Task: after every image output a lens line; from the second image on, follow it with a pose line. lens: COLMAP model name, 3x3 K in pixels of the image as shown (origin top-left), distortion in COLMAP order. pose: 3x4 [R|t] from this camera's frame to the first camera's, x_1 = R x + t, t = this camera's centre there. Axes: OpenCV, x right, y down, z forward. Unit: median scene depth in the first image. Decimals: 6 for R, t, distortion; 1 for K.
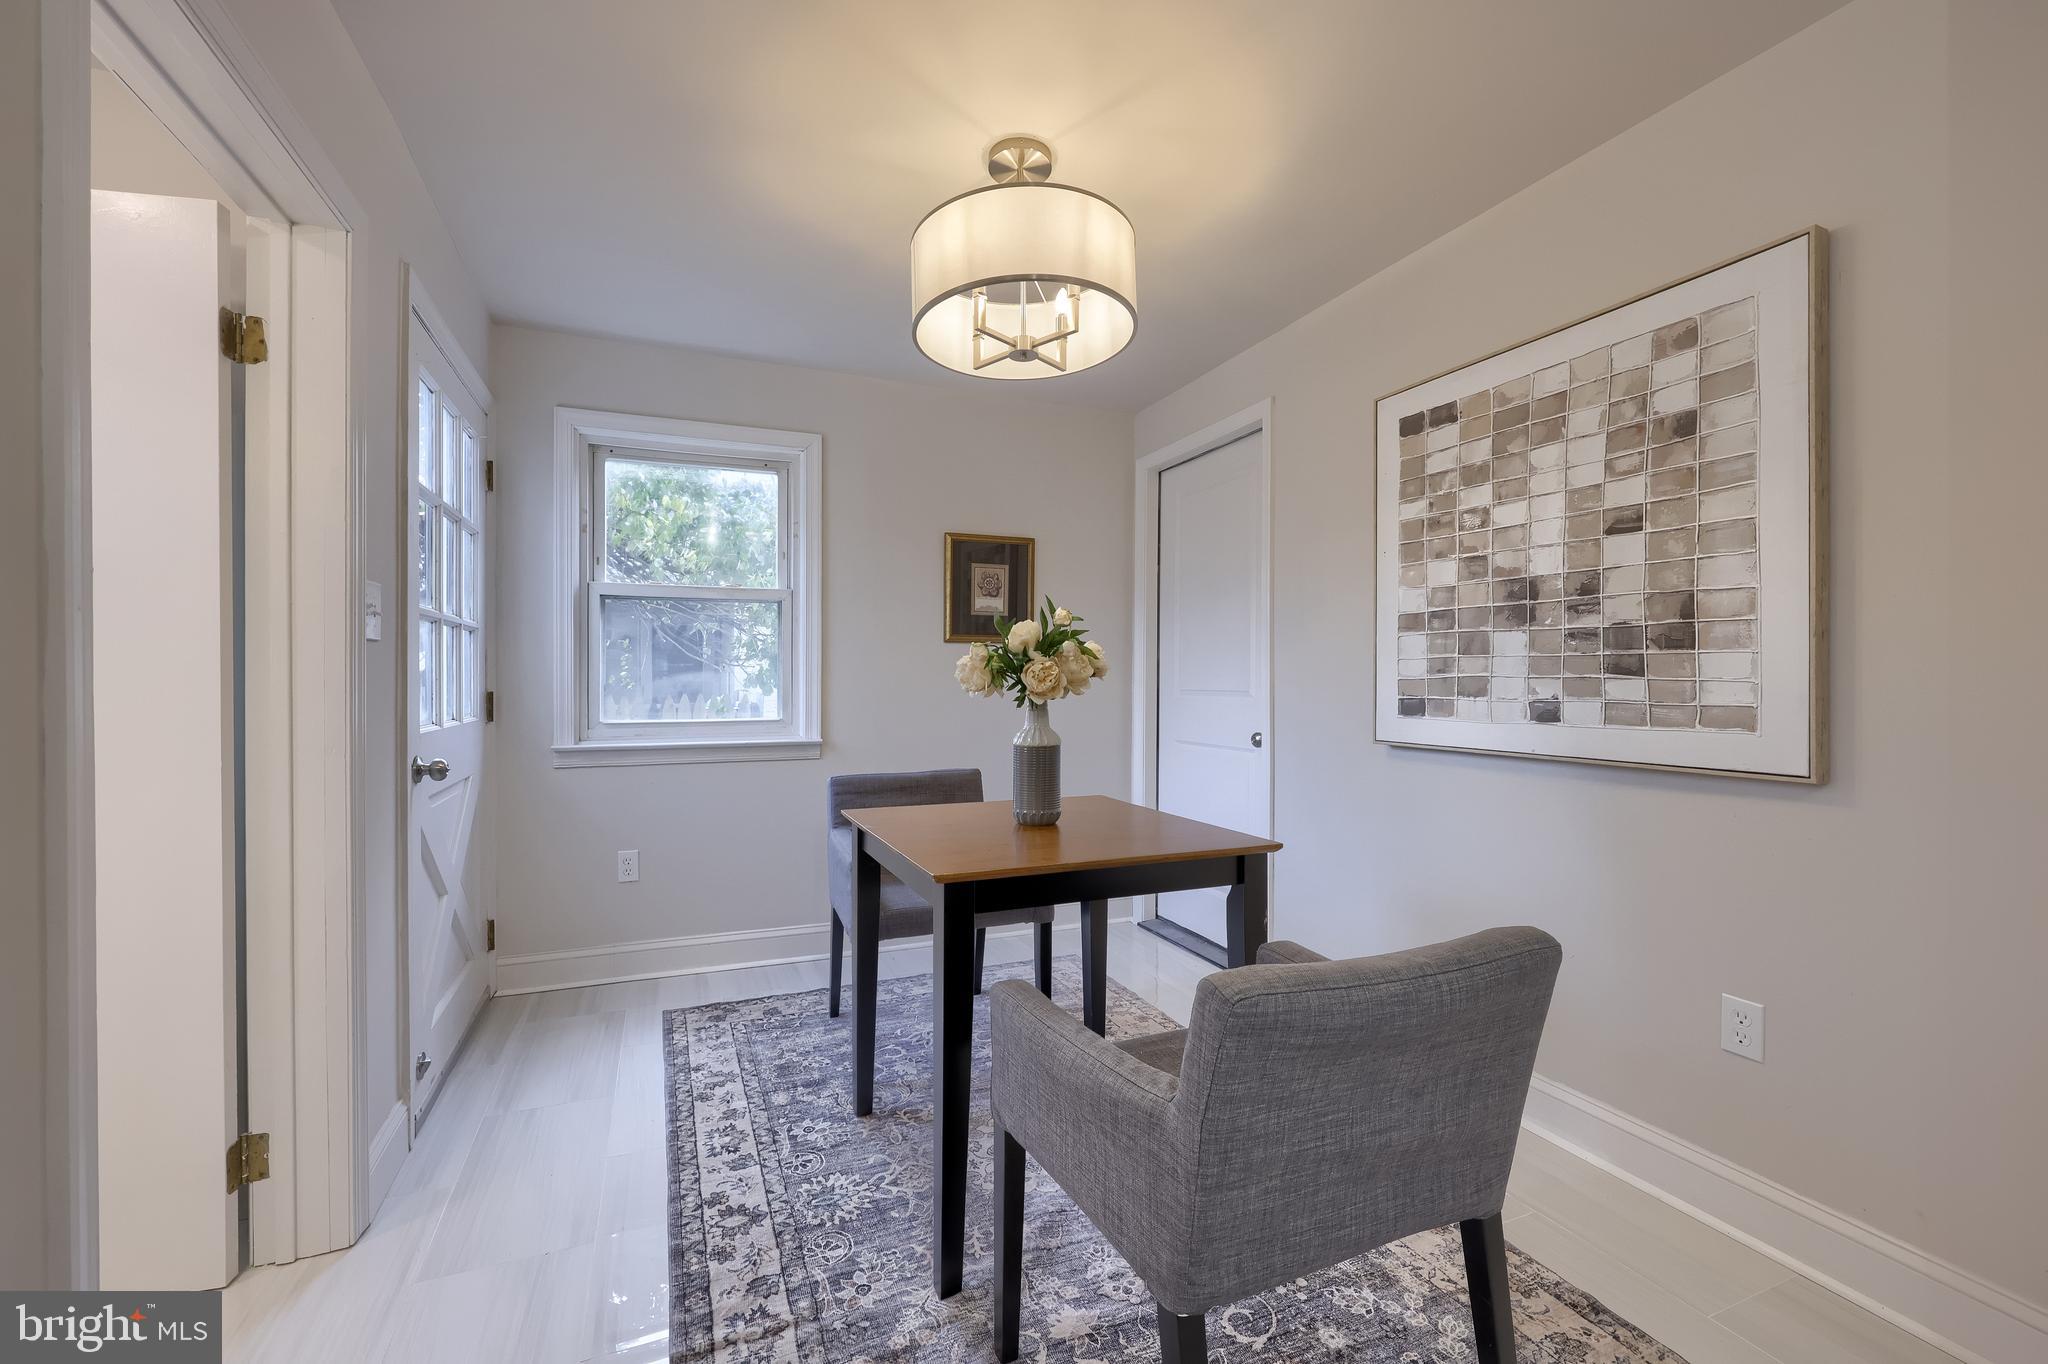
lens RADIAL K [[830.9, 0, 1031.2], [0, 830.9, 673.2], [0, 0, 1]] dist [-0.000937, -0.000056]
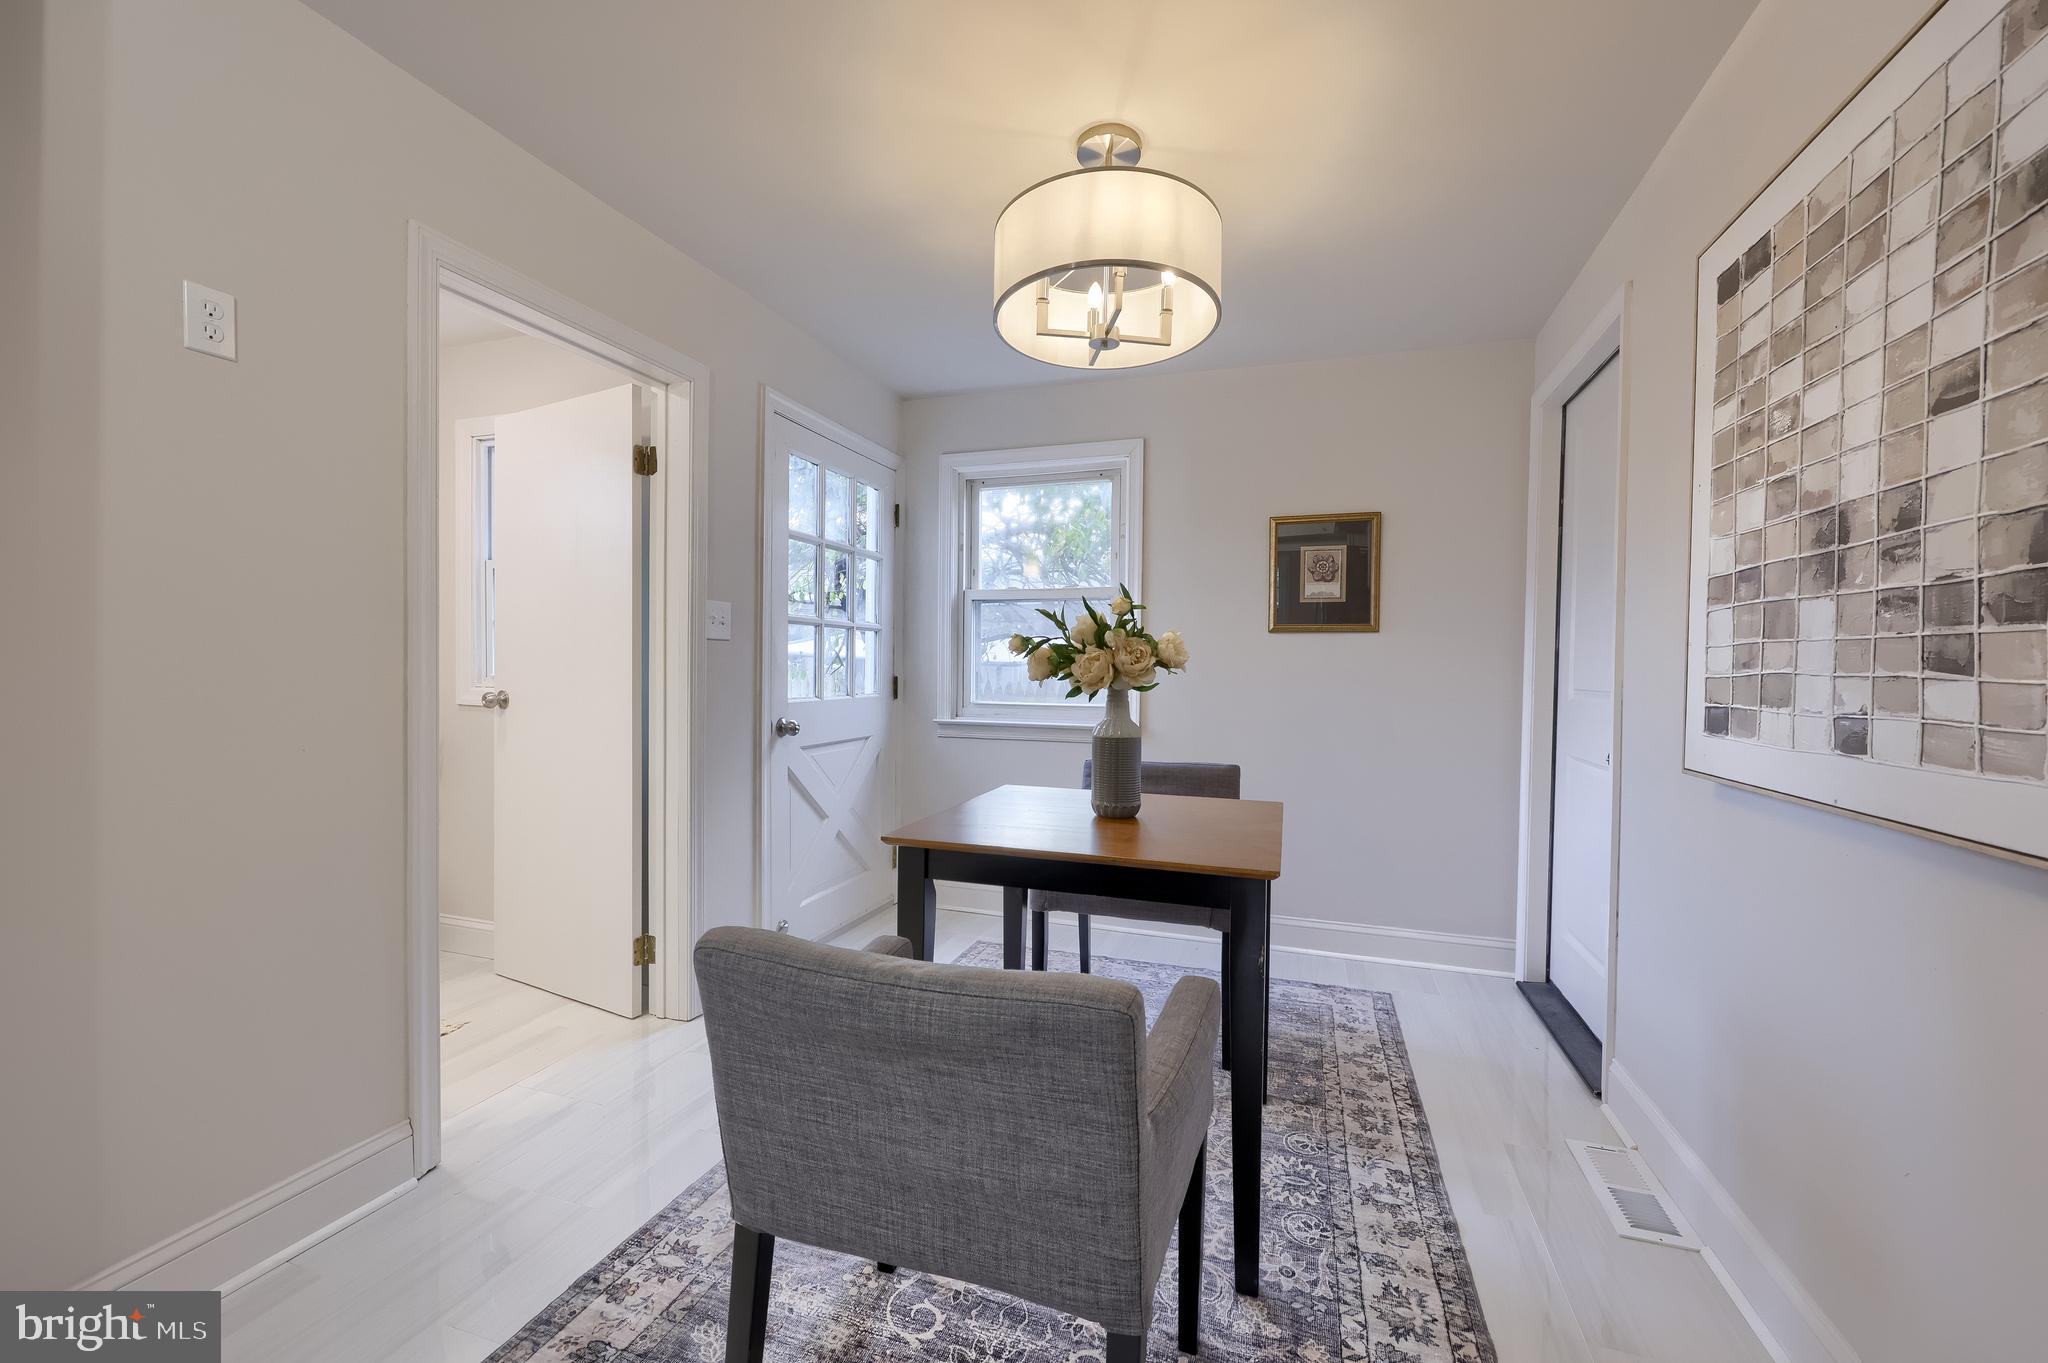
lens RADIAL K [[830.9, 0, 1031.2], [0, 830.9, 672.7], [0, 0, 1]] dist [-0.000937, -0.000056]
pose [[0.753163, 0.012931, -0.657707, 0.558072], [-0.007604, 0.999911, 0.010951, 0.000516], [0.657790, -0.003246, 0.753194, 0.184804]]
